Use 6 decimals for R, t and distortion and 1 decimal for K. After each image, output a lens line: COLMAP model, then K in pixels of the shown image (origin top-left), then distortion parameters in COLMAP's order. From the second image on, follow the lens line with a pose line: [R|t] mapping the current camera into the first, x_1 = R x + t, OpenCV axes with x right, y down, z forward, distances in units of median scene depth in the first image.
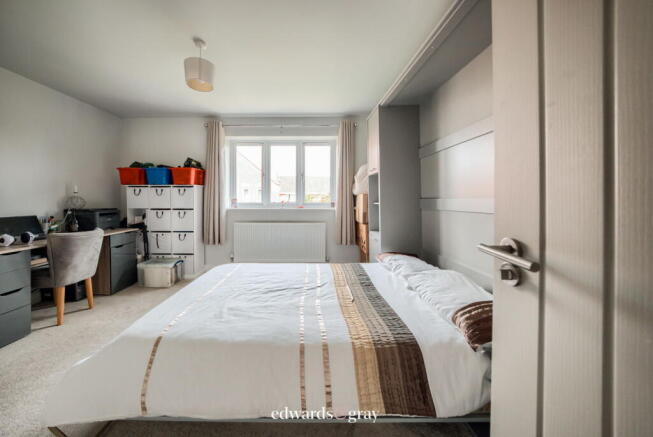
lens RADIAL K [[229.2, 0, 324.9], [0, 229.2, 199.9], [0, 0, 1]] dist [-0.000228, 0.000017]
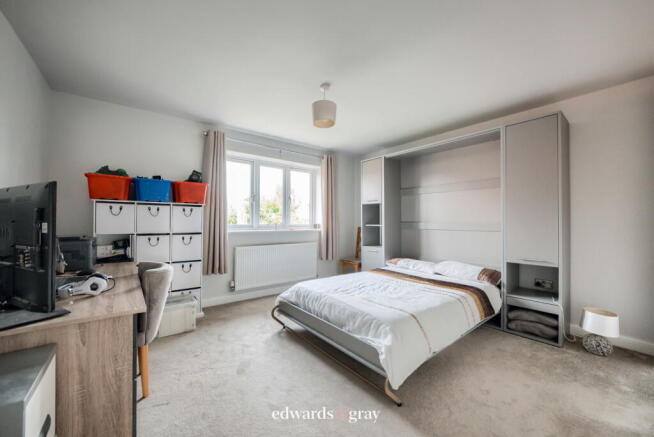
lens RADIAL K [[244.5, 0, 327.0], [0, 244.5, 218.5], [0, 0, 1]] dist [-0.000618, -0.000059]
pose [[0.785140, 0.011720, 0.619207, -0.759510], [-0.006061, 0.999918, -0.011241, -0.005902], [-0.619289, 0.005073, 0.785147, 0.020013]]
